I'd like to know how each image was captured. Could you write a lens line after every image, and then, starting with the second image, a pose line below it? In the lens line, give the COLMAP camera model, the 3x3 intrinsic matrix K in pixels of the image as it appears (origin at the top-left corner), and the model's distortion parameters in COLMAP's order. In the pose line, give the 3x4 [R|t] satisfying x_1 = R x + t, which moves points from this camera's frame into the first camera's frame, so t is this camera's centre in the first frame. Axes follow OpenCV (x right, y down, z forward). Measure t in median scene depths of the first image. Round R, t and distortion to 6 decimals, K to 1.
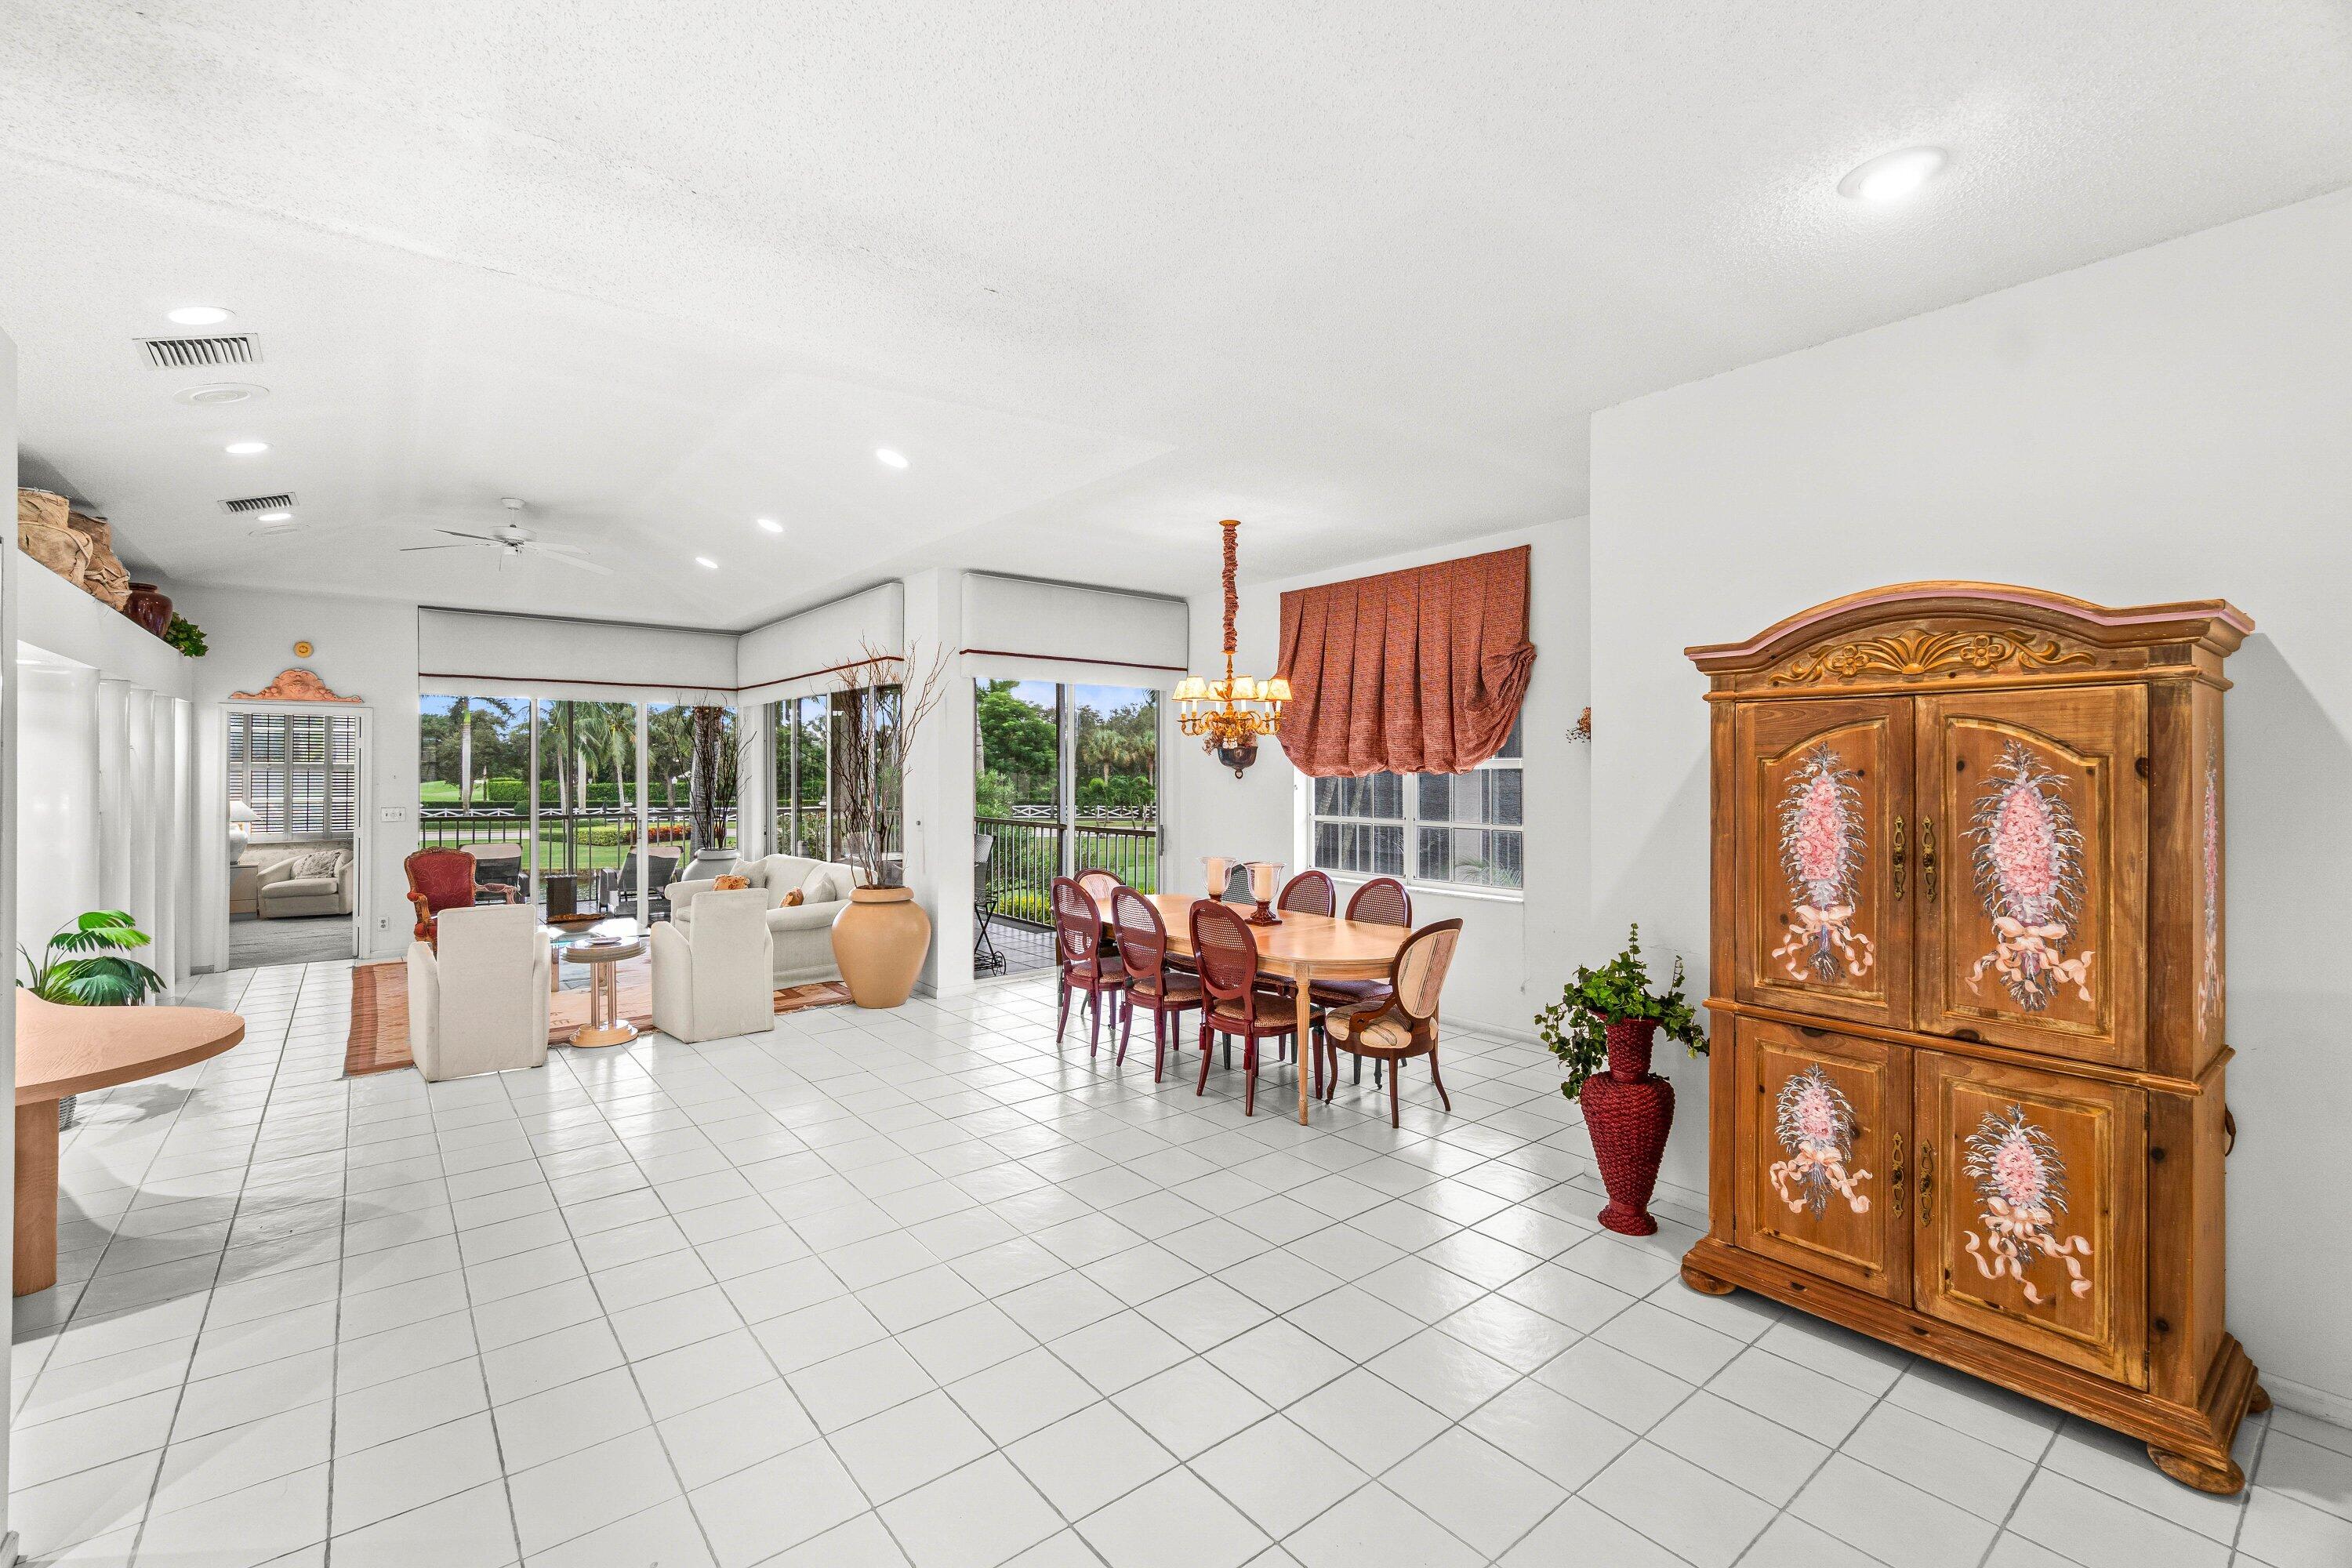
lens RADIAL K [[1007.4, 0, 1175.4], [0, 1007.4, 760.0], [0, 0, 1]] dist [-0.000605, 0.000207]
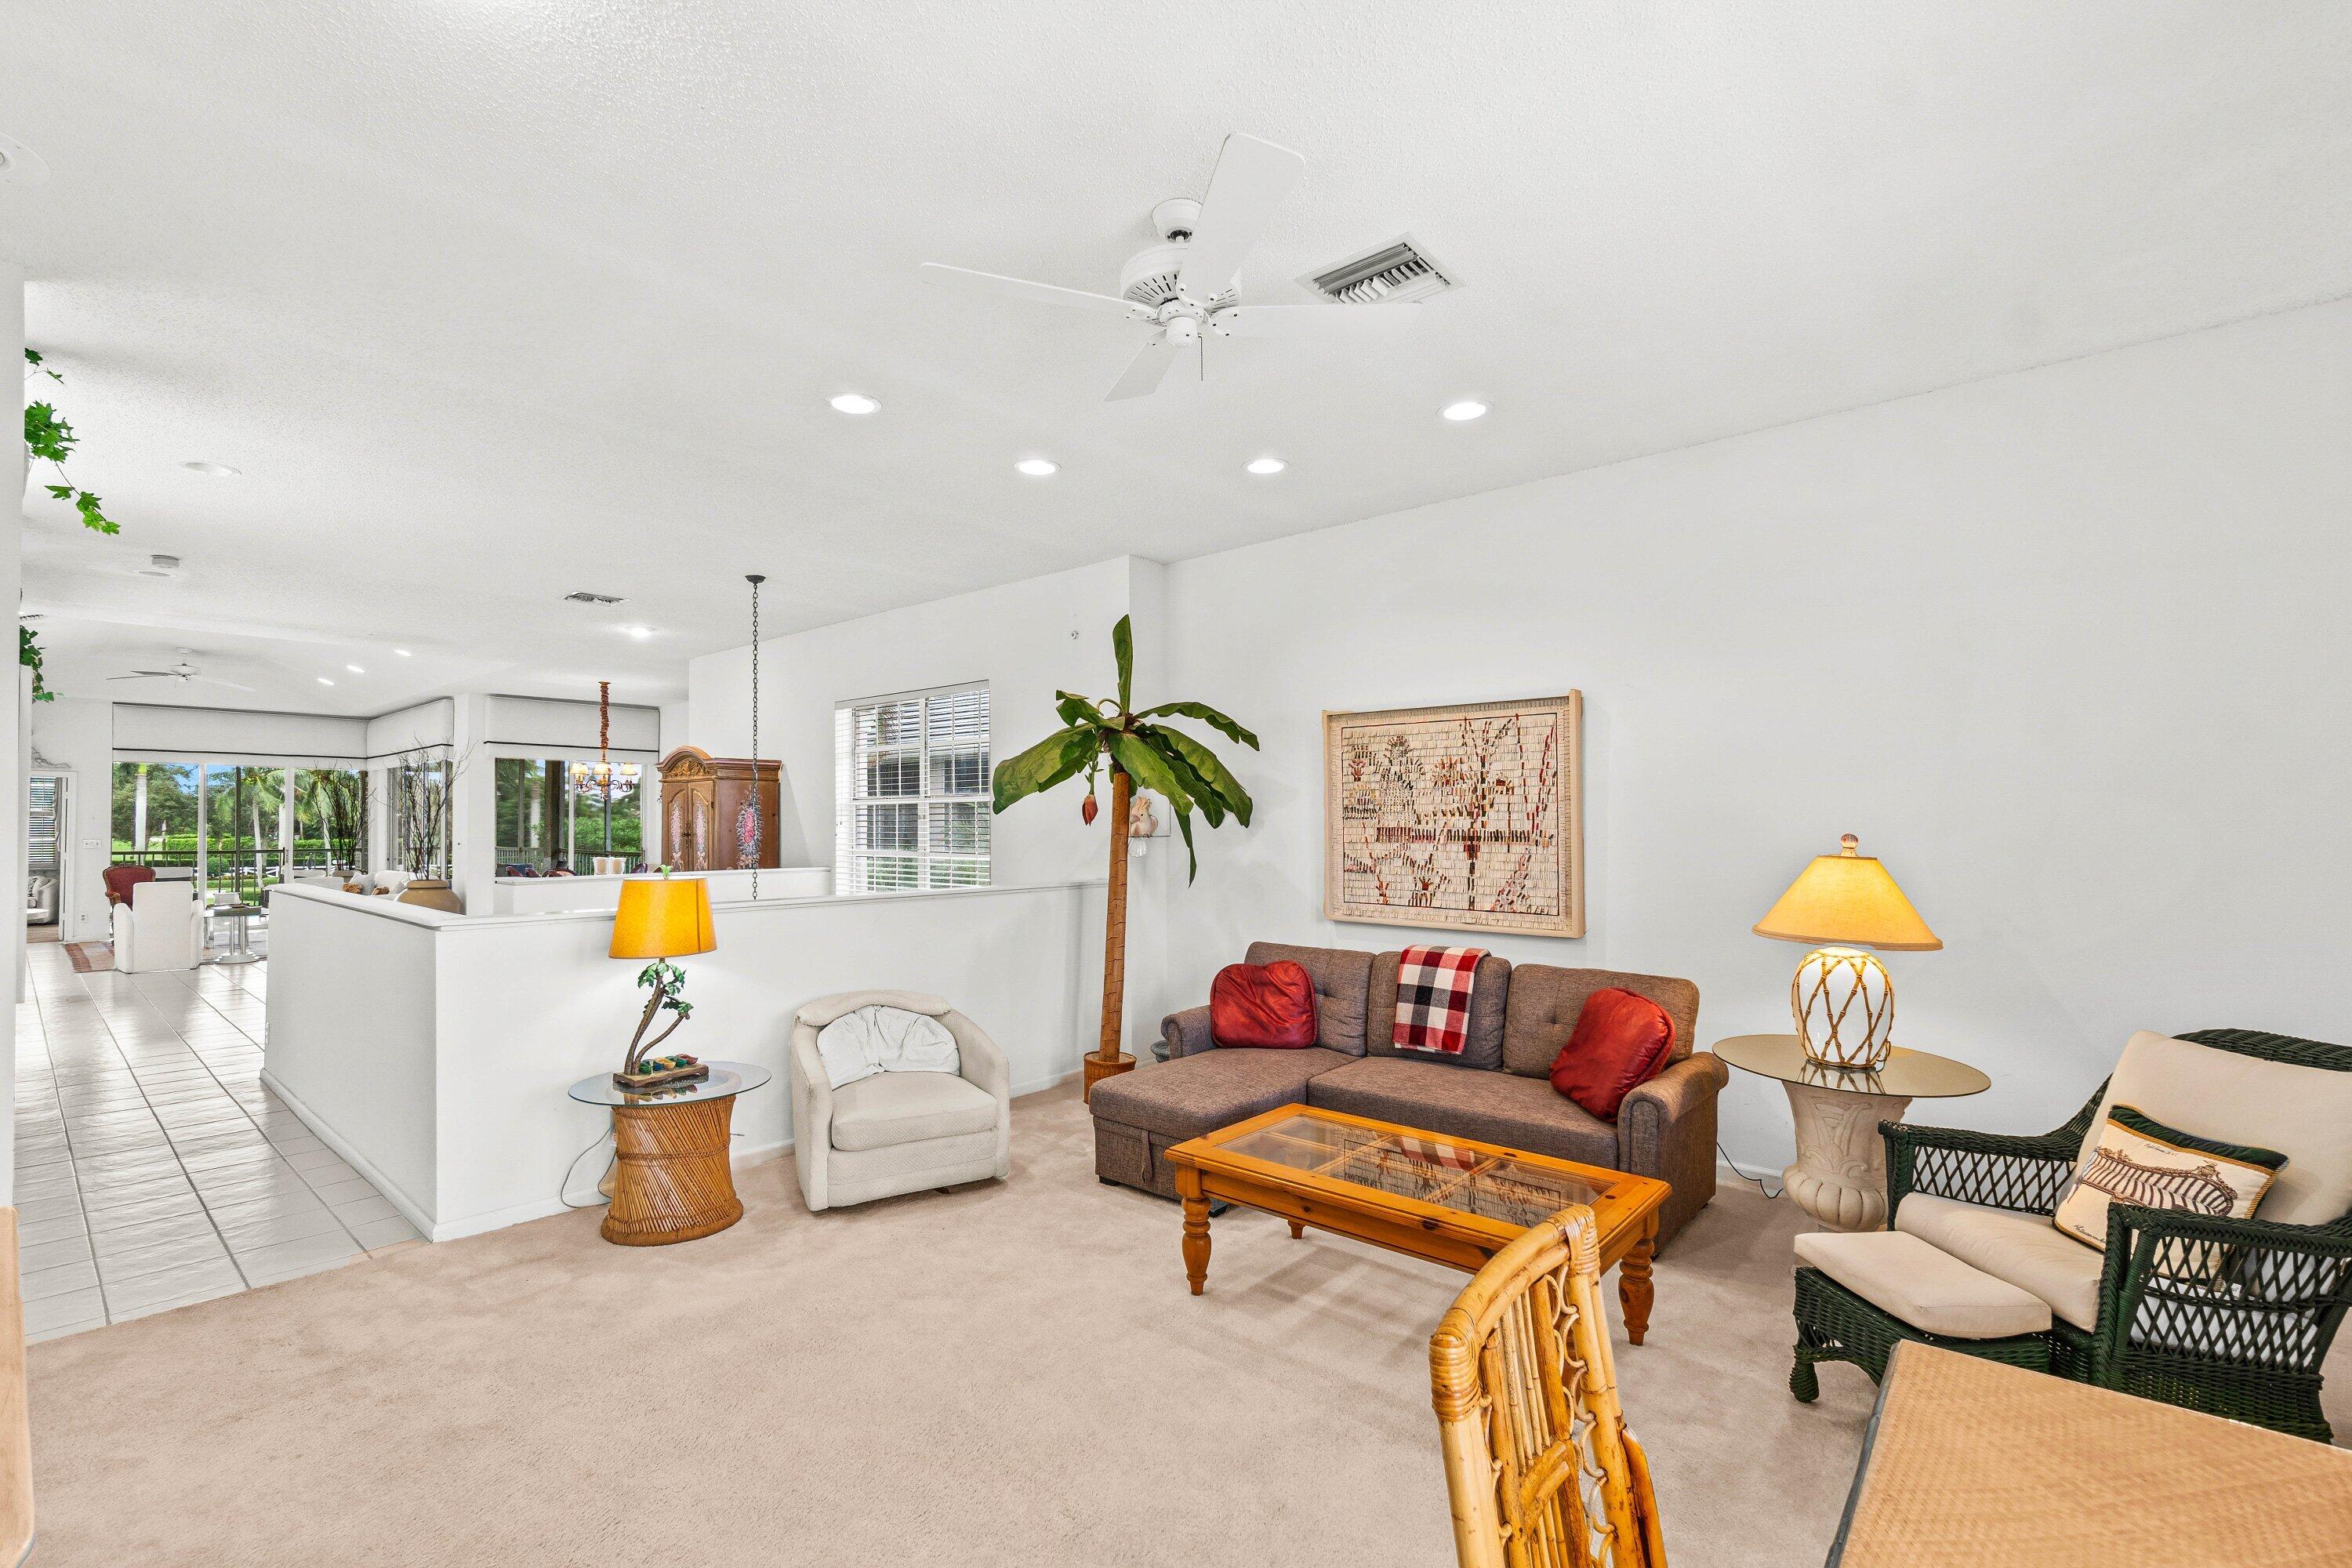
lens RADIAL K [[1022.6, 0, 1175.7], [0, 1022.6, 804.4], [0, 0, 1]] dist [0.000215, 0.000271]
pose [[0.984089, 0.000902, 0.177673, 0.520626], [0.000915, 0.999948, -0.010140, 0.014926], [-0.177673, 0.010141, 0.984037, -0.758210]]
